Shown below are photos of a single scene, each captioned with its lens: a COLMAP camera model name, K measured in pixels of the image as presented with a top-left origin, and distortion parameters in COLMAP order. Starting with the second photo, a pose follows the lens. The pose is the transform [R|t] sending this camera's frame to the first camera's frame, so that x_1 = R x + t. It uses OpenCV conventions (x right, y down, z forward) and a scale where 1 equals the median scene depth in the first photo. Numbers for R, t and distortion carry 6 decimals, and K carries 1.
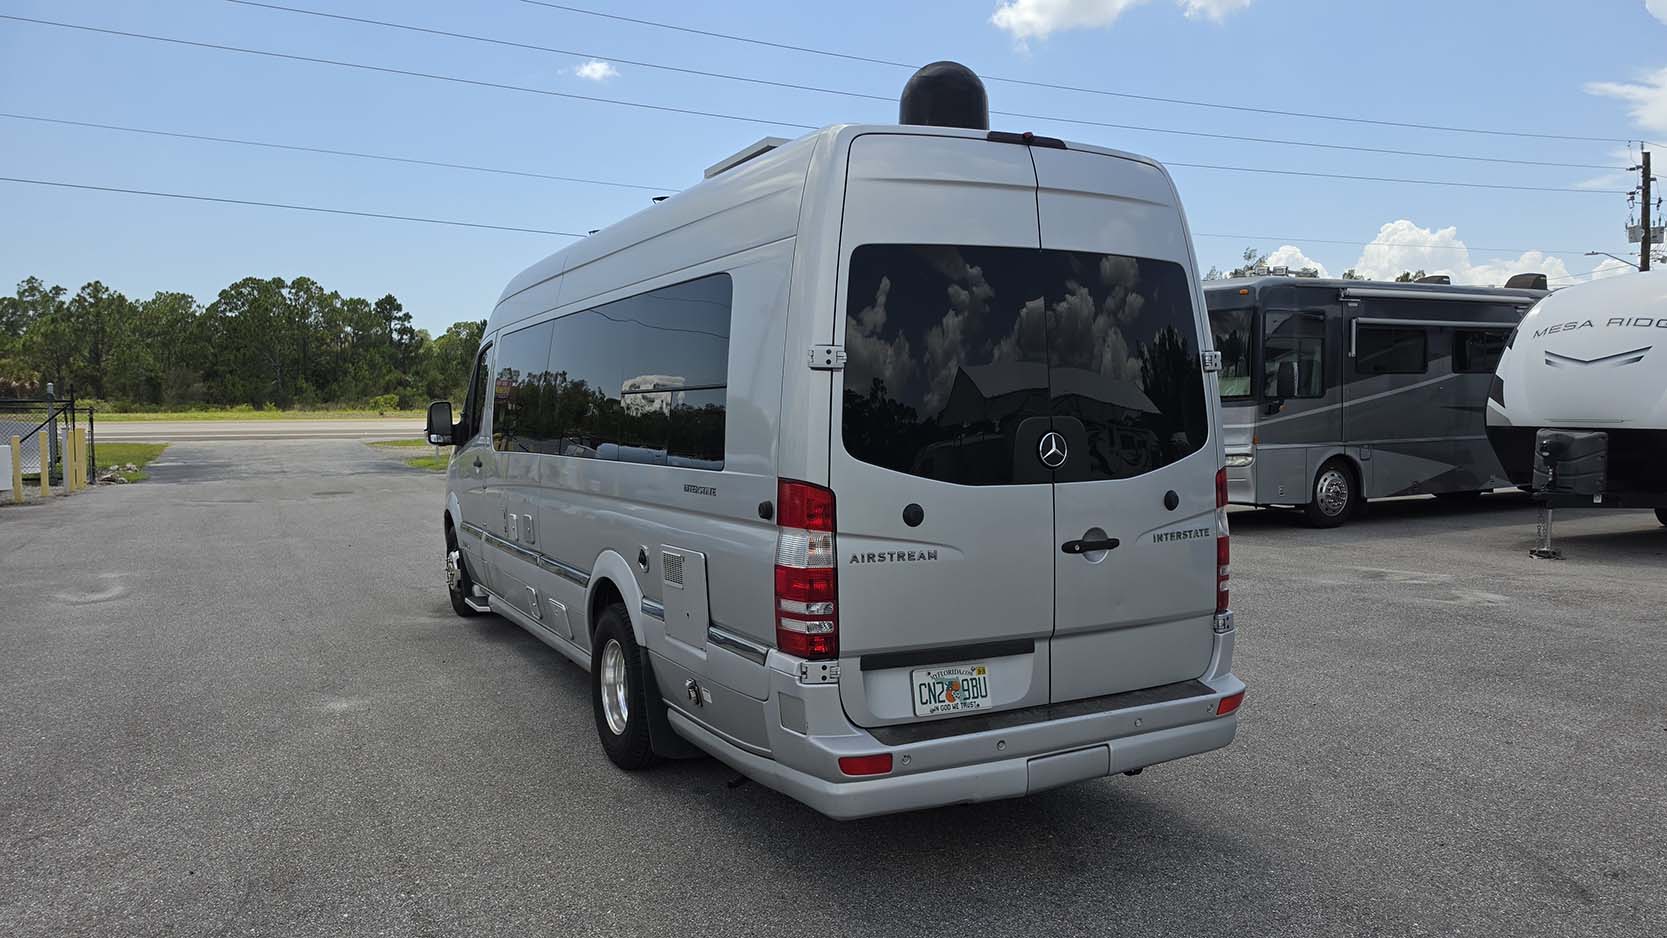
lens RADIAL K [[1225.2, 0, 828.4], [0, 1225.2, 453.9], [0, 0, 1]] dist [0.029062, -0.050244]
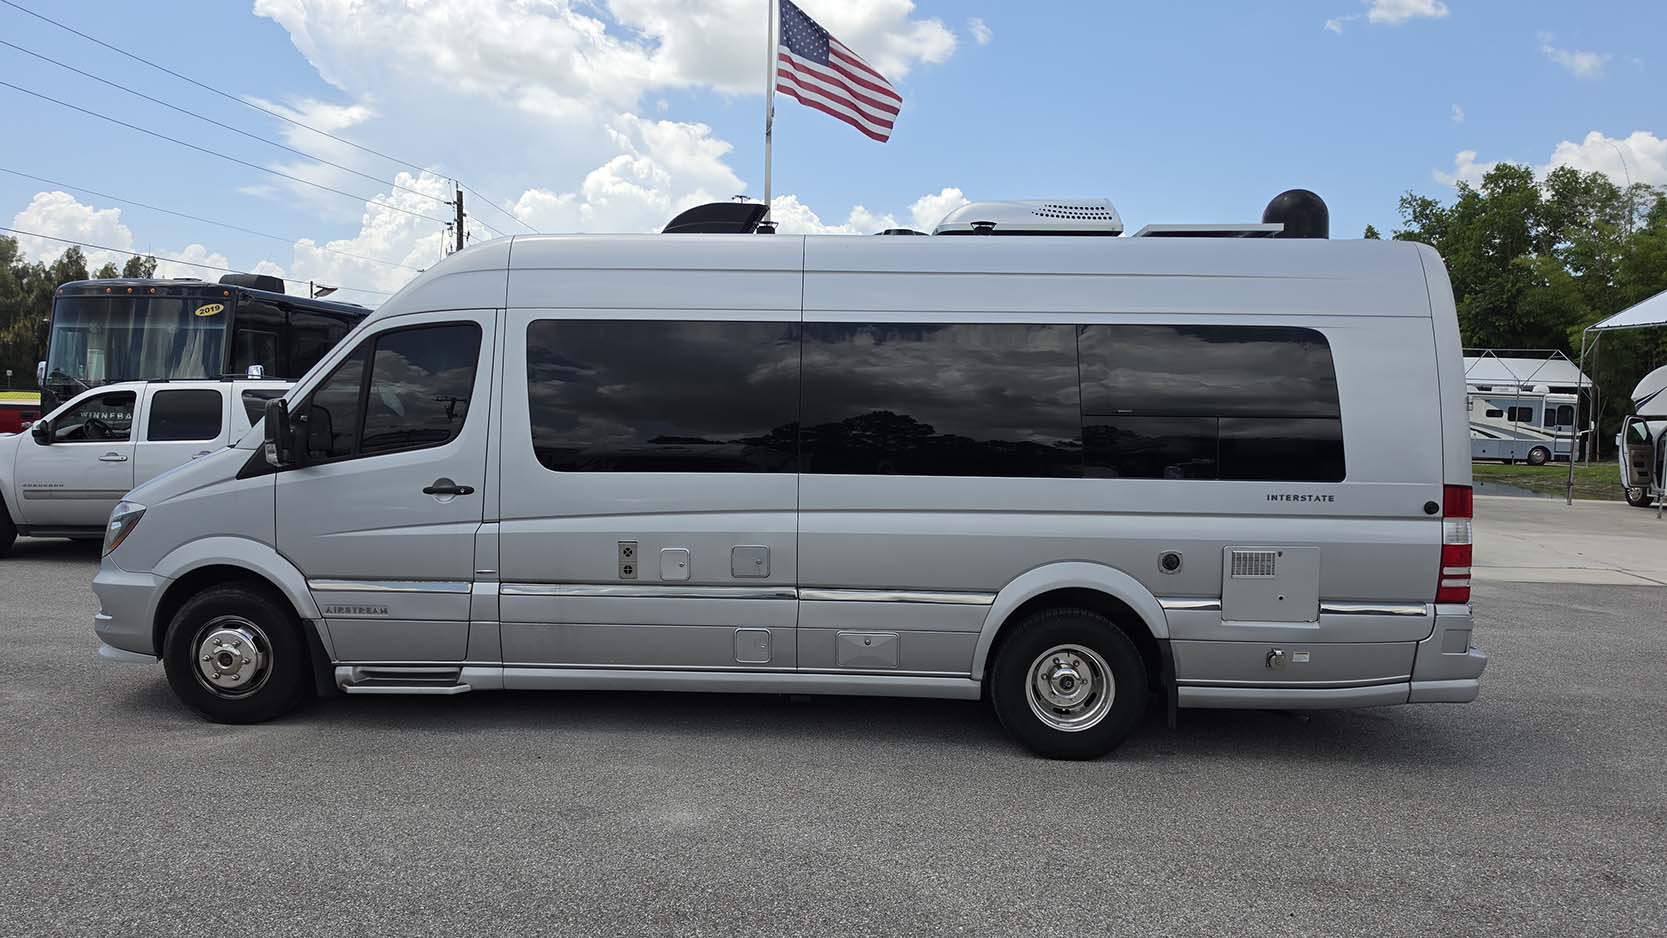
lens RADIAL K [[1231.0, 0, 833.5], [0, 1231.0, 469.0], [0, 0, 1]] dist [-0.056728, 0.104933]
pose [[0.471895, -0.020902, 0.881407, -0.212256], [0.000759, 0.999728, 0.023301, -0.004390], [-0.881655, -0.010327, 0.471782, 0.120222]]
